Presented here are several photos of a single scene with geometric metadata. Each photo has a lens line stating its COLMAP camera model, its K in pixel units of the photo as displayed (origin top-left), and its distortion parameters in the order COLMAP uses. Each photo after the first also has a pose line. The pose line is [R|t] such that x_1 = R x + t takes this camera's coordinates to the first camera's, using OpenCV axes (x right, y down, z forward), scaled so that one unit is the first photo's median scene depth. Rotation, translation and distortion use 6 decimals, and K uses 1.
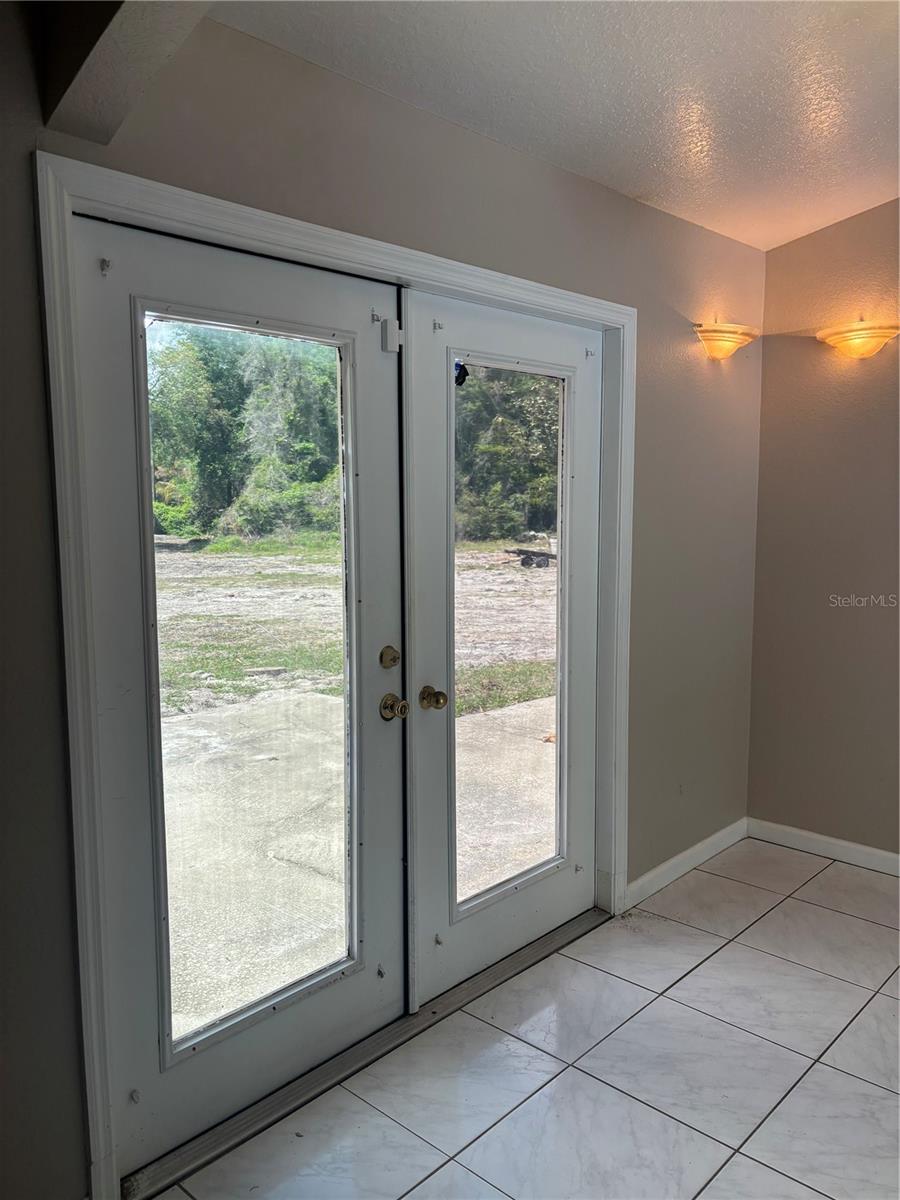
lens RADIAL K [[903.4, 0, 449.2], [0, 903.4, 595.0], [0, 0, 1]] dist [0.054979, -0.063224]
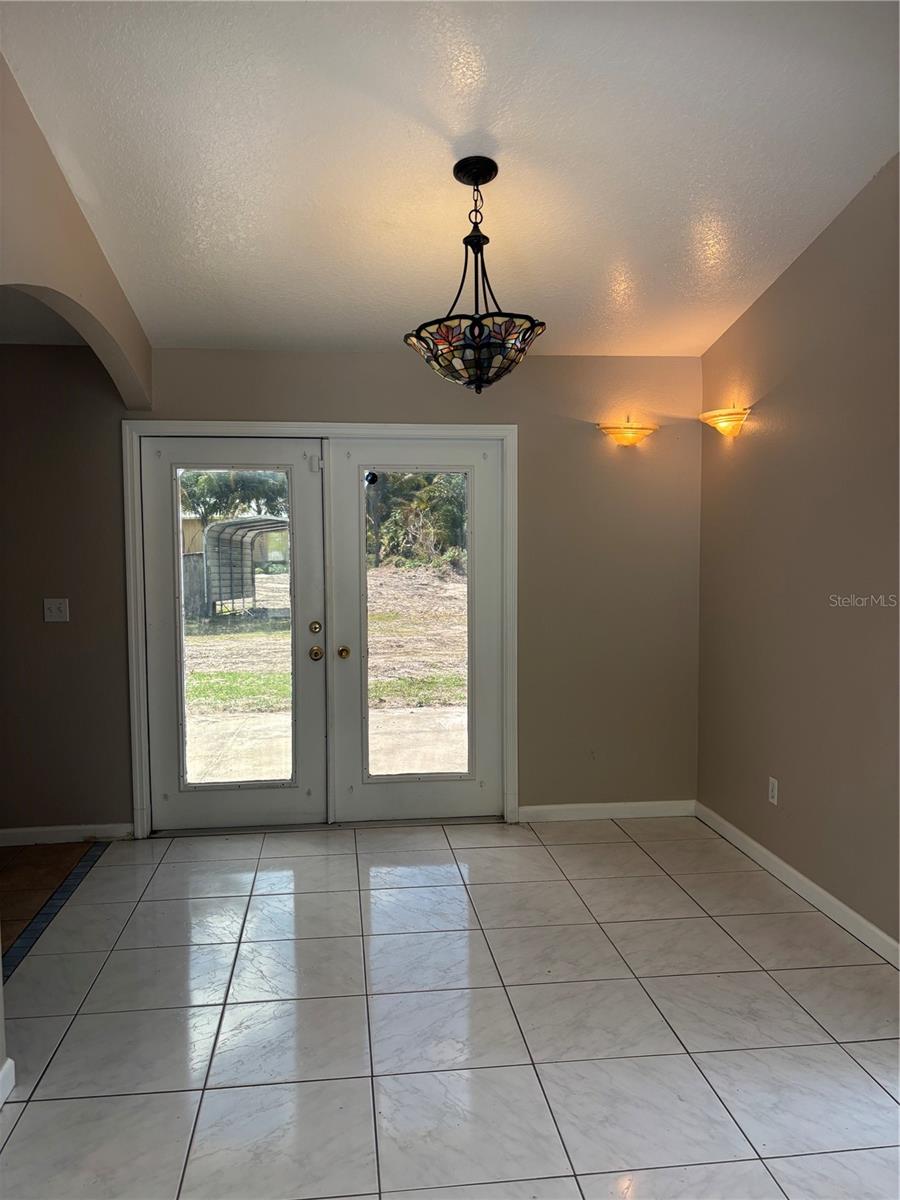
lens RADIAL K [[903.4, 0, 454.4], [0, 903.4, 607.6], [0, 0, 1]] dist [0.054979, -0.063224]
pose [[0.769955, 0.041418, -0.636753, 1.288530], [-0.068848, 0.997458, -0.018370, 0.038199], [0.634373, 0.057983, 0.770849, -0.280081]]
